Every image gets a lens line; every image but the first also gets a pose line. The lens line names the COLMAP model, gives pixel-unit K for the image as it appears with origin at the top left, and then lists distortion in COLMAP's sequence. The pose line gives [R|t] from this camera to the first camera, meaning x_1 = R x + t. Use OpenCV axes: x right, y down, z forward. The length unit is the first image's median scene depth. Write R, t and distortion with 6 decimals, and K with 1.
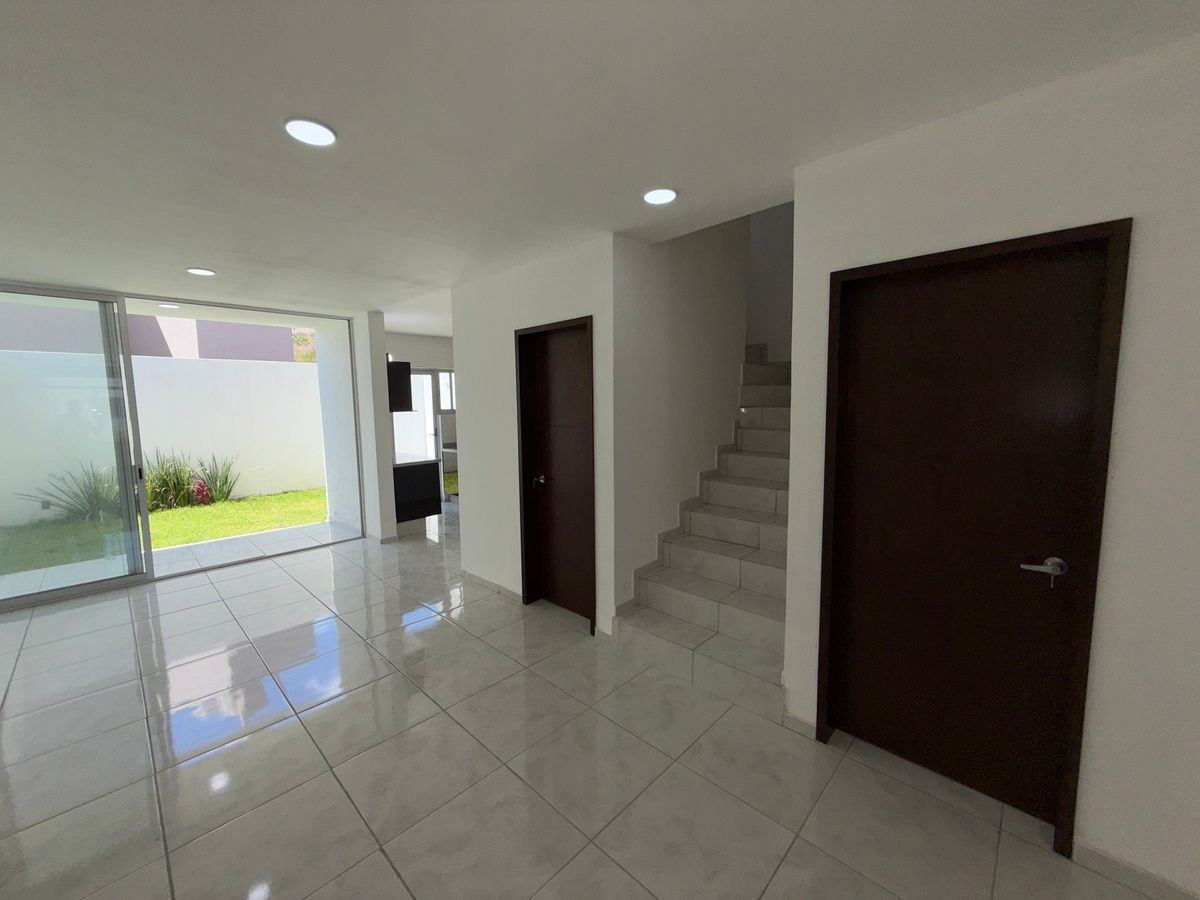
lens RADIAL K [[479.4, 0, 593.3], [0, 479.4, 448.5], [0, 0, 1]] dist [-0.004024, 0.000817]
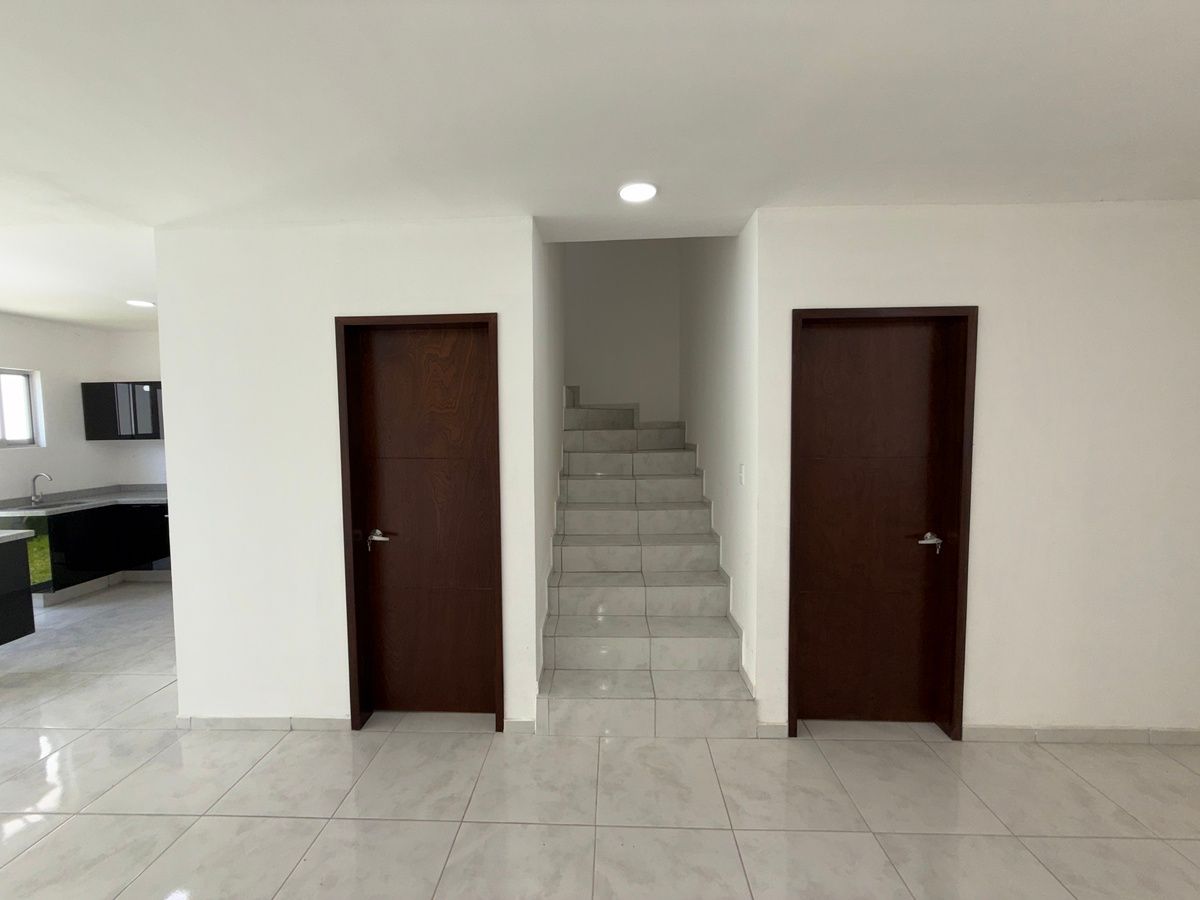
lens RADIAL K [[479.4, 0, 597.3], [0, 479.4, 447.0], [0, 0, 1]] dist [-0.004024, 0.000817]
pose [[0.741417, -0.029233, 0.670408, -0.398878], [0.066922, 0.997291, -0.030523, -0.026118], [-0.667700, 0.067495, 0.741365, 0.322280]]
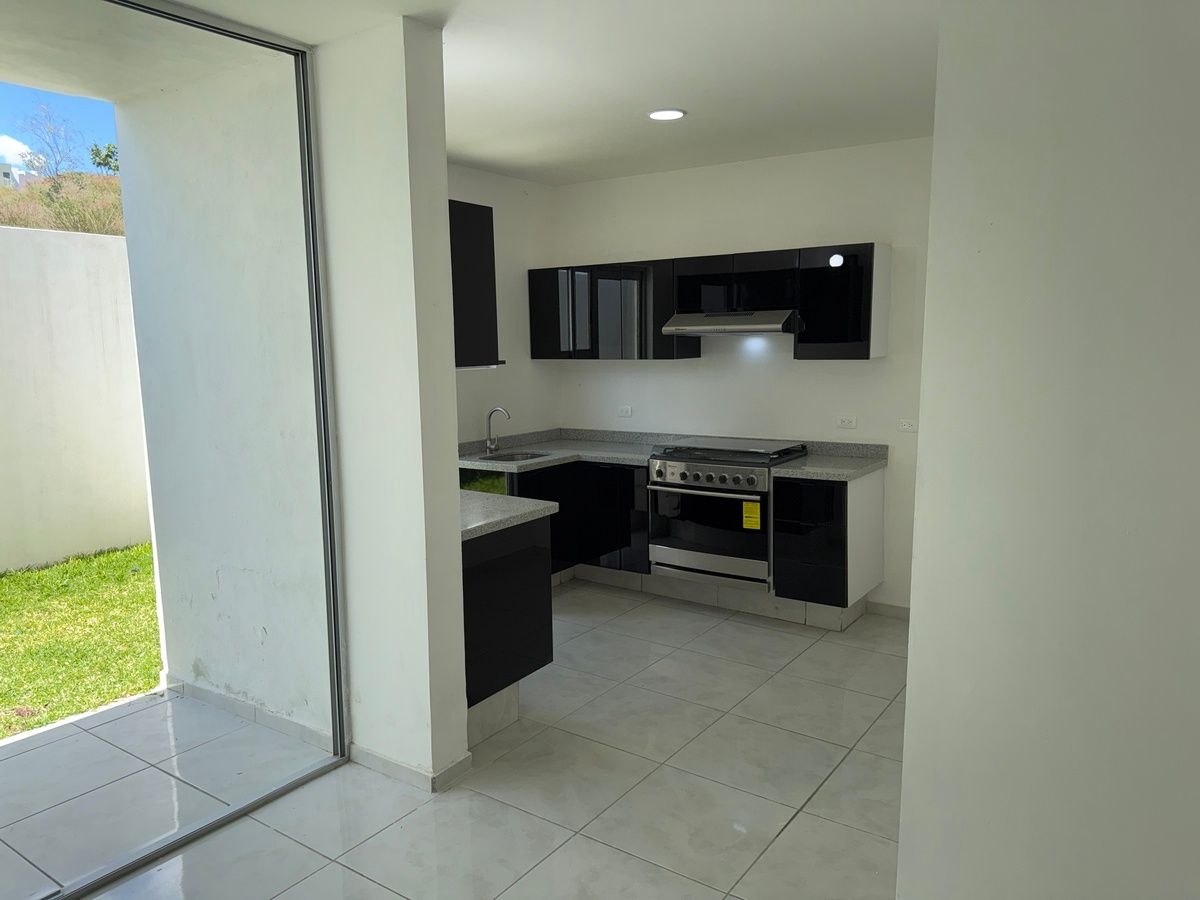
lens RADIAL K [[847.3, 0, 602.5], [0, 847.3, 453.1], [0, 0, 1]] dist [0.003149, -0.000350]
pose [[0.987514, -0.015276, 0.156790, -0.667809], [0.010490, 0.999455, 0.031308, -0.053984], [-0.157182, -0.029273, 0.987136, 0.693723]]
